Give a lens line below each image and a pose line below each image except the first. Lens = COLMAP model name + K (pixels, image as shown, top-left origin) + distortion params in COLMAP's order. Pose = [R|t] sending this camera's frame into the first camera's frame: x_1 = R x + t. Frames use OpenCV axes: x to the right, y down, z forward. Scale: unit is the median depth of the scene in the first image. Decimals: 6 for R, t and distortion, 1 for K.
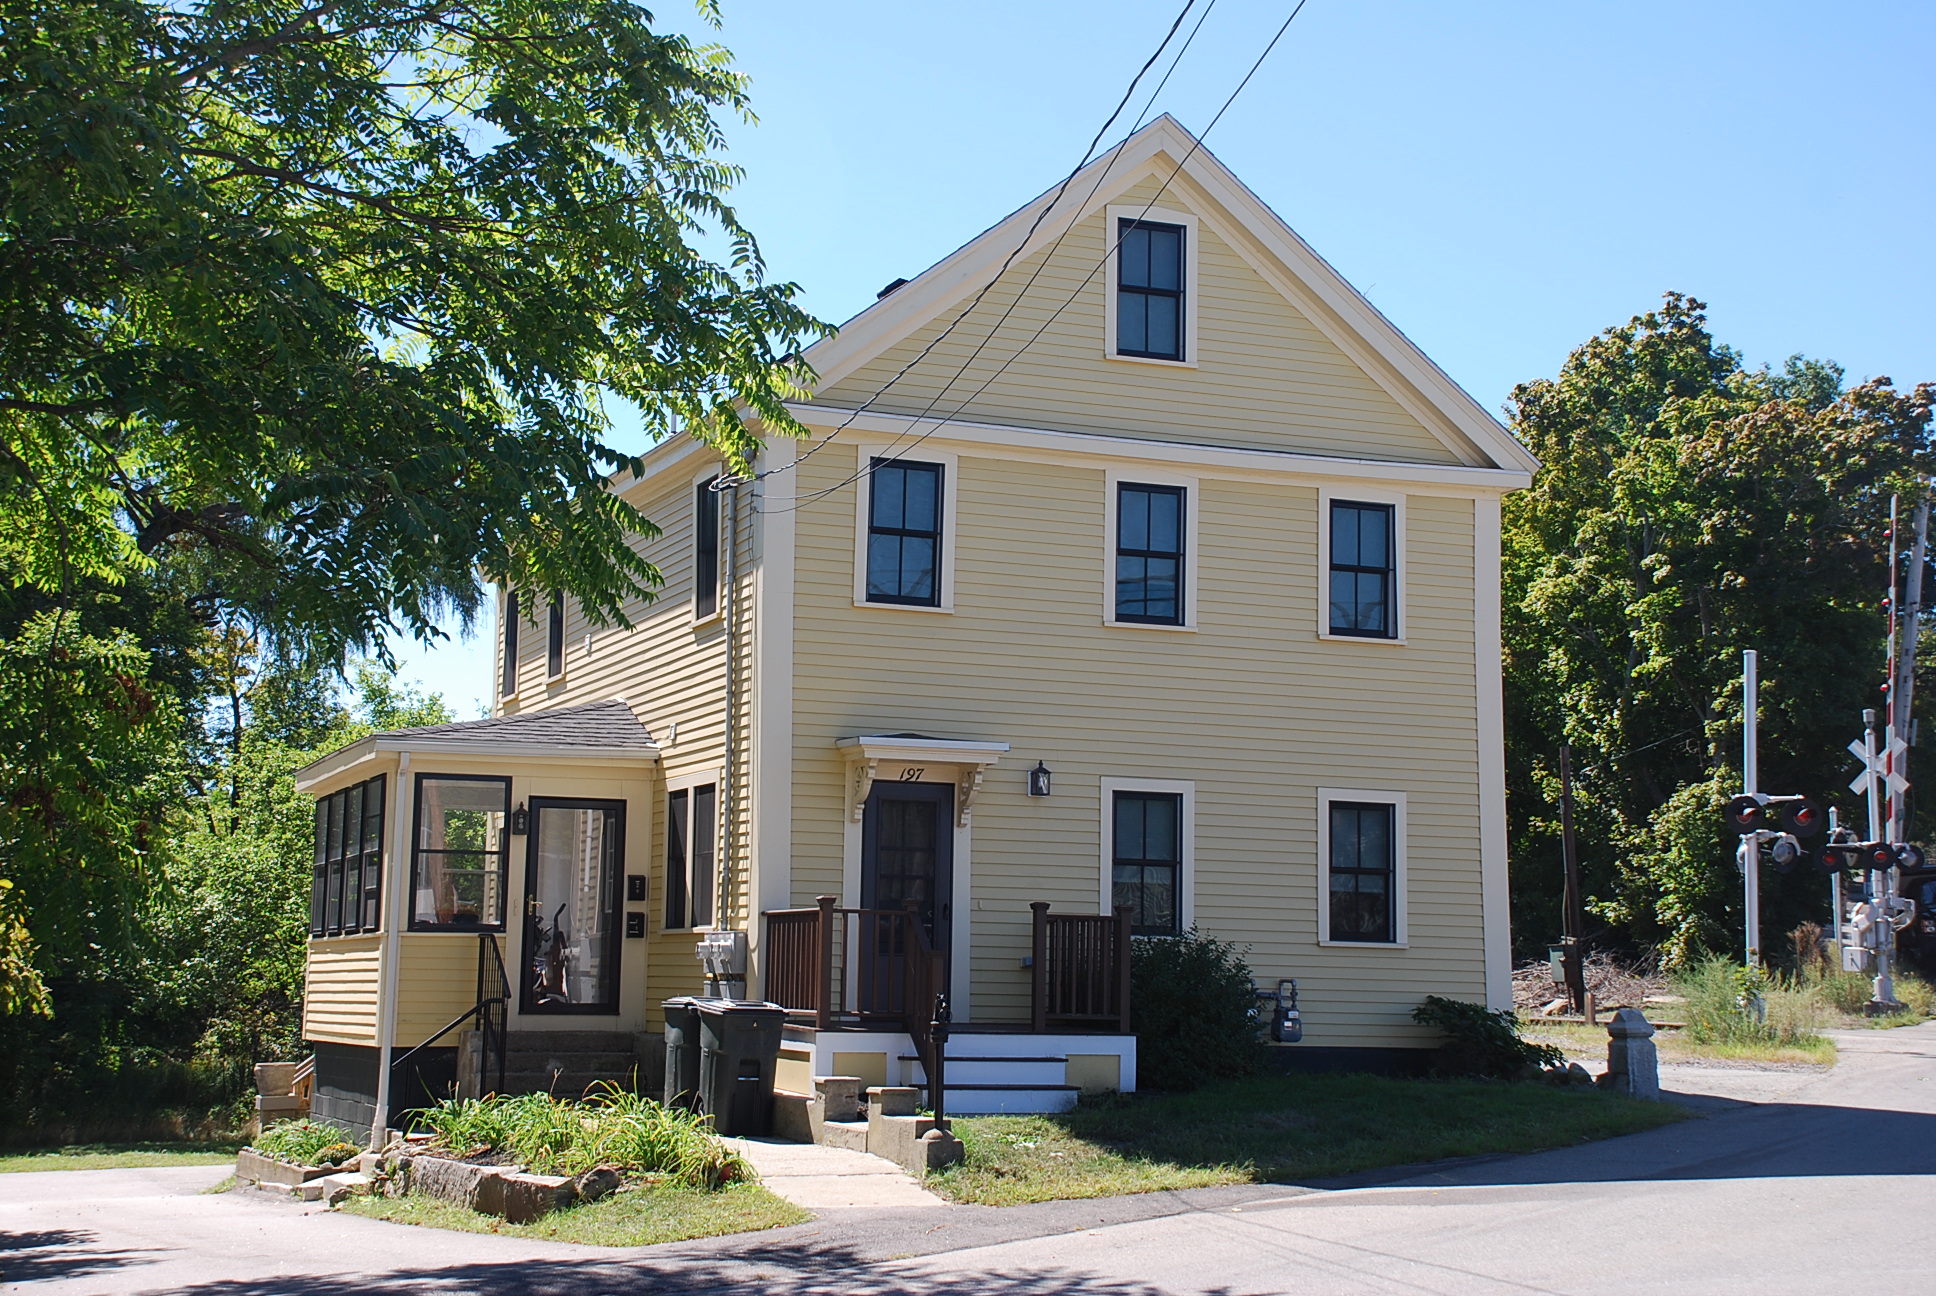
lens RADIAL K [[2808.8, 0, 969.2], [0, 2808.8, 637.1], [0, 0, 1]] dist [0.231418, 0.000000]
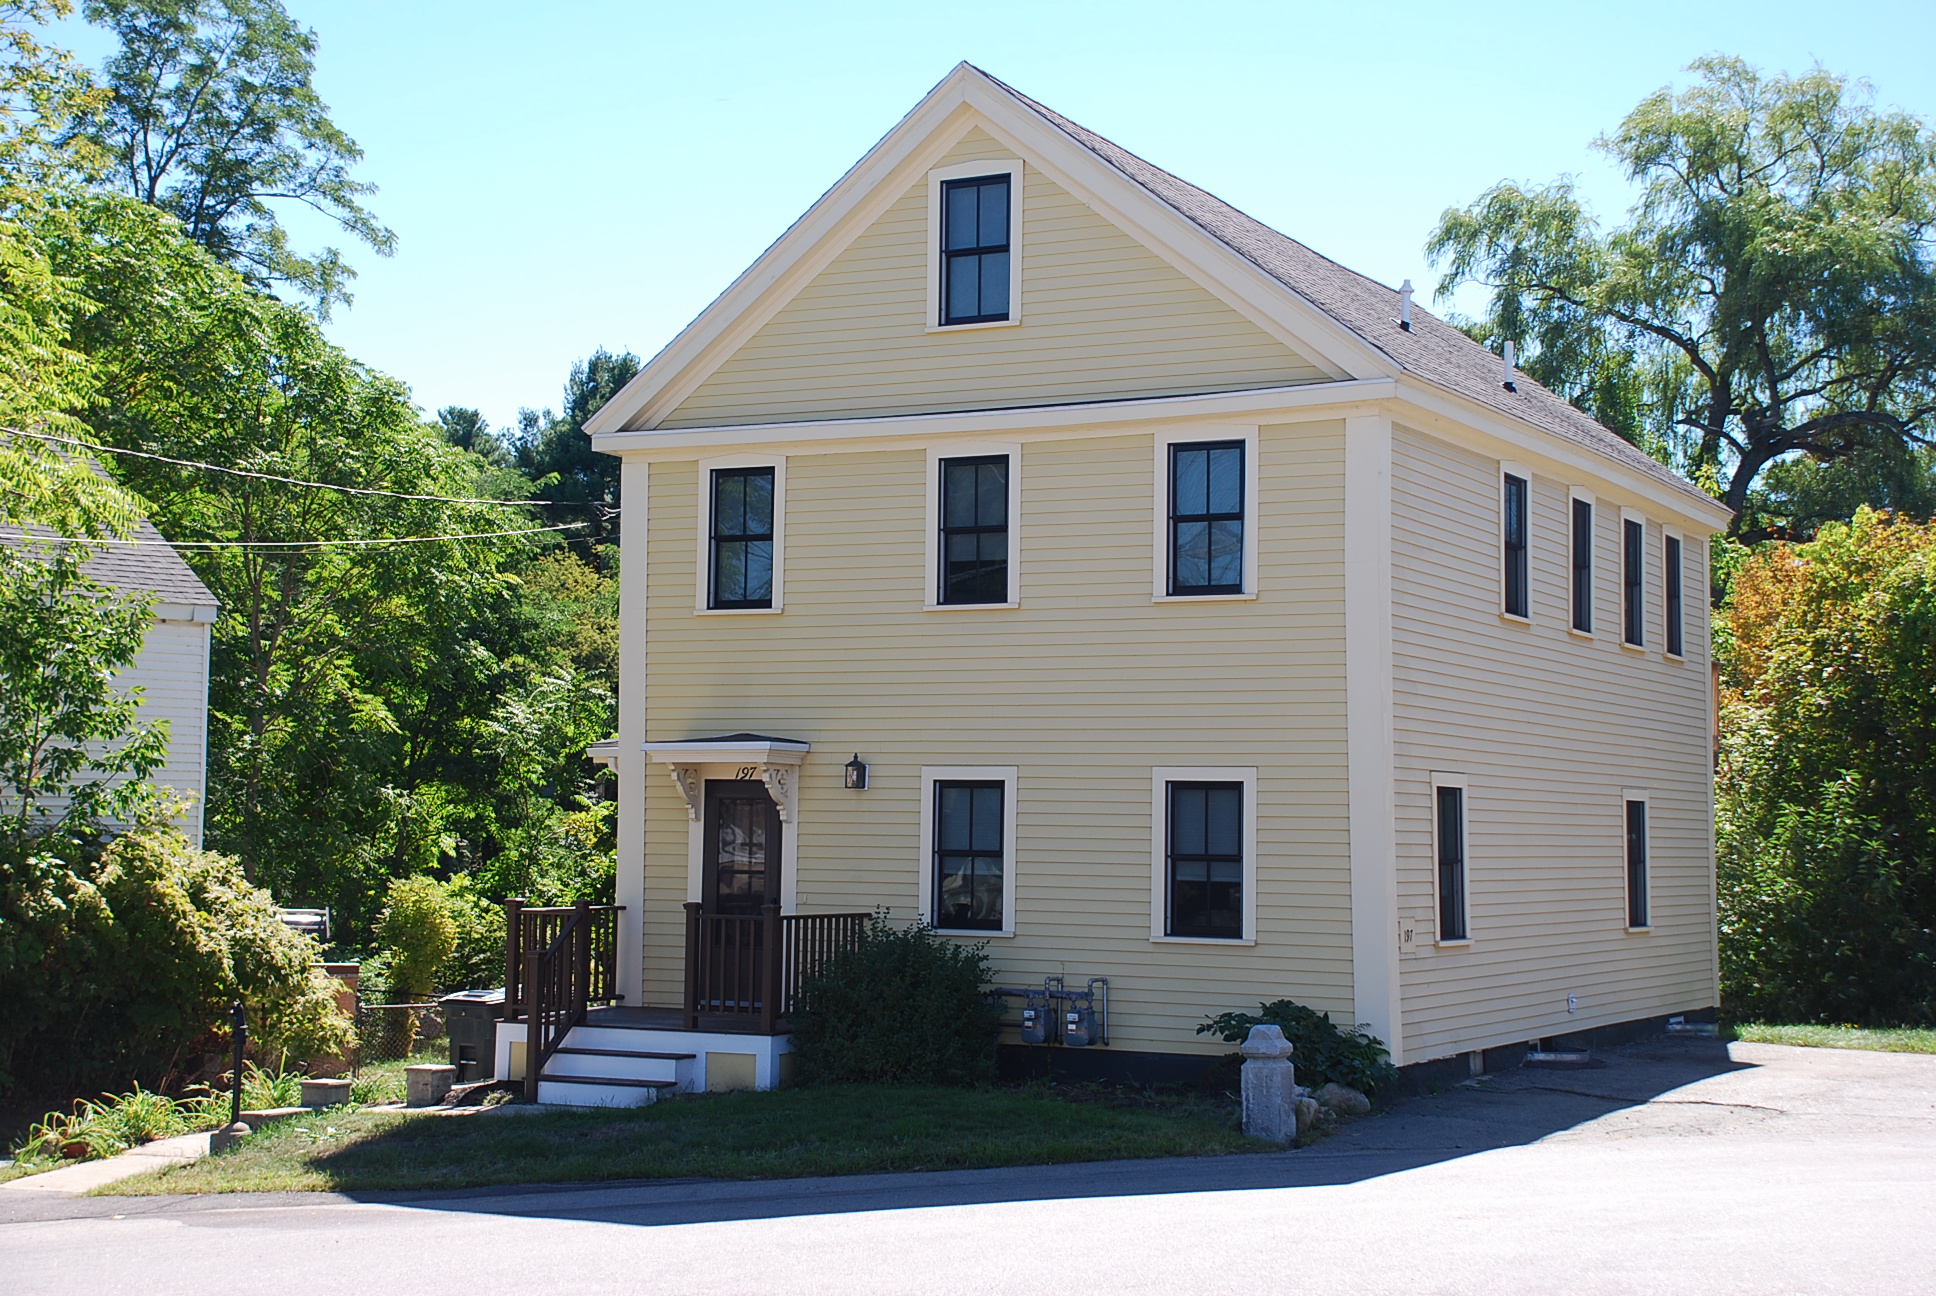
lens RADIAL K [[2808.8, 0, 969.4], [0, 2808.8, 657.5], [0, 0, 1]] dist [0.231418, 0.000000]
pose [[0.635767, -0.056461, -0.769814, 0.792015], [0.090734, 0.995873, 0.001893, 0.011484], [0.766530, -0.071052, 0.638266, 0.386380]]
